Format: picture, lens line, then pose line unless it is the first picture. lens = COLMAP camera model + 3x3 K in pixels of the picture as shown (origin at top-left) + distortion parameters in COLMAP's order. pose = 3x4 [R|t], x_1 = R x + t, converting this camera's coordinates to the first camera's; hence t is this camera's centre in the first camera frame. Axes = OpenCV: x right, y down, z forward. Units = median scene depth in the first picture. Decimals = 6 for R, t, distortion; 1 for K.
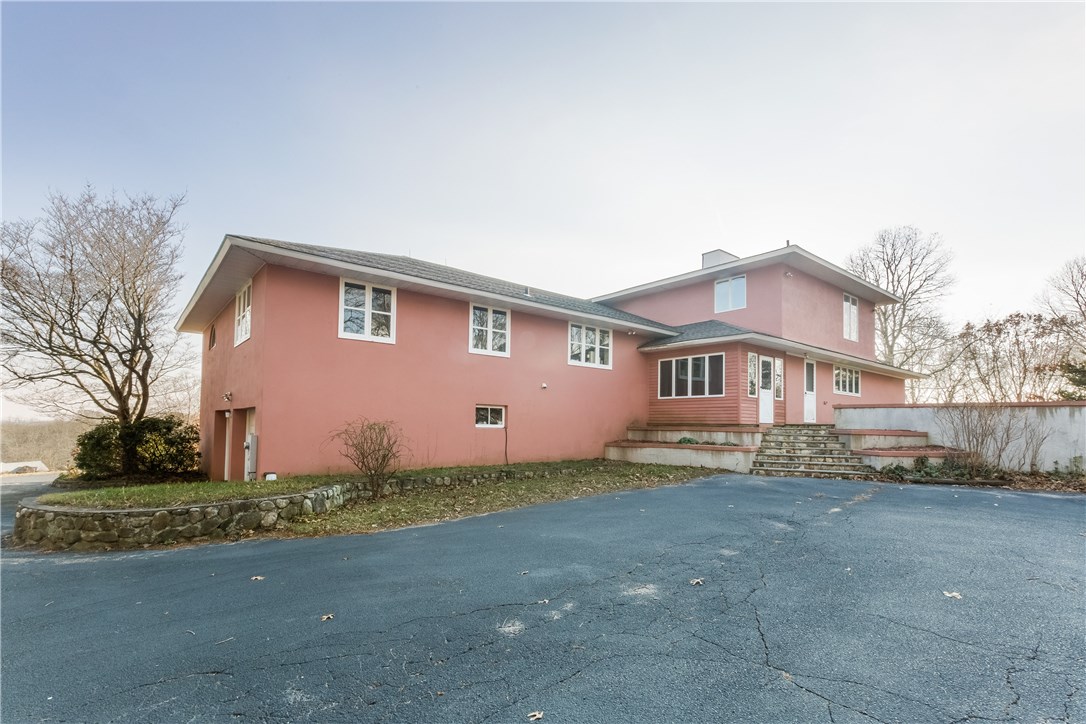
lens RADIAL K [[486.7, 0, 535.5], [0, 486.7, 350.2], [0, 0, 1]] dist [0.018086, -0.000037]
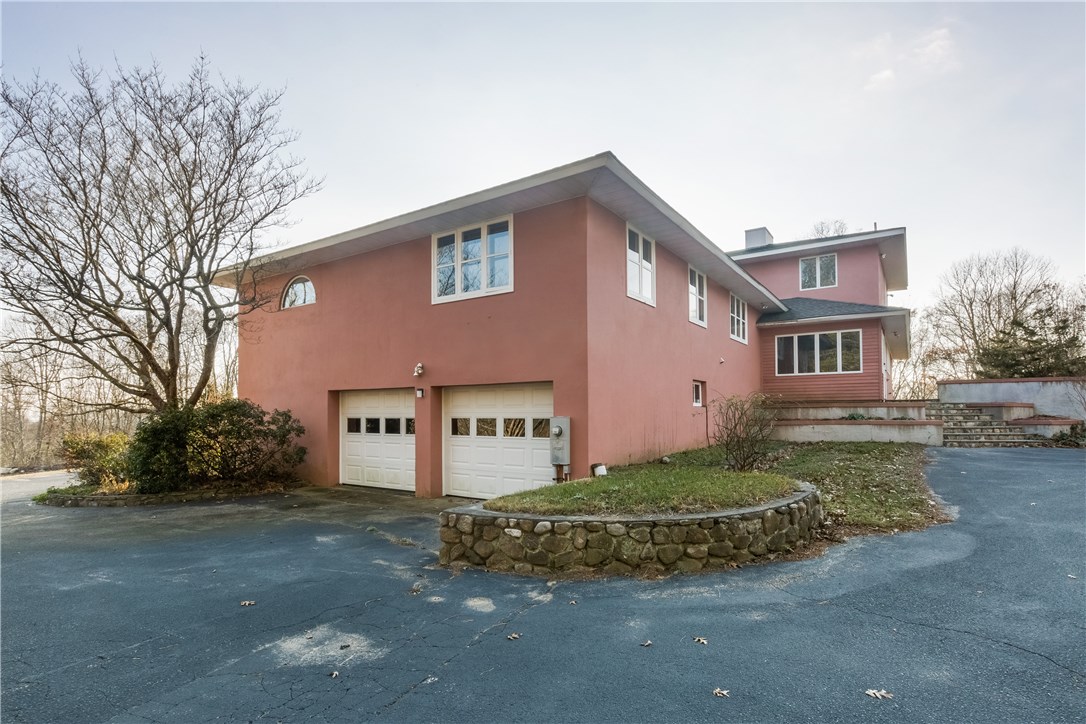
lens RADIAL K [[538.0, 0, 542.8], [0, 538.0, 325.4], [0, 0, 1]] dist [0.033814, 0.000234]
pose [[0.946837, 0.027489, 0.320538, -0.614882], [-0.024811, 0.999615, -0.012436, 0.027371], [-0.320756, 0.003822, 0.947154, 0.142998]]
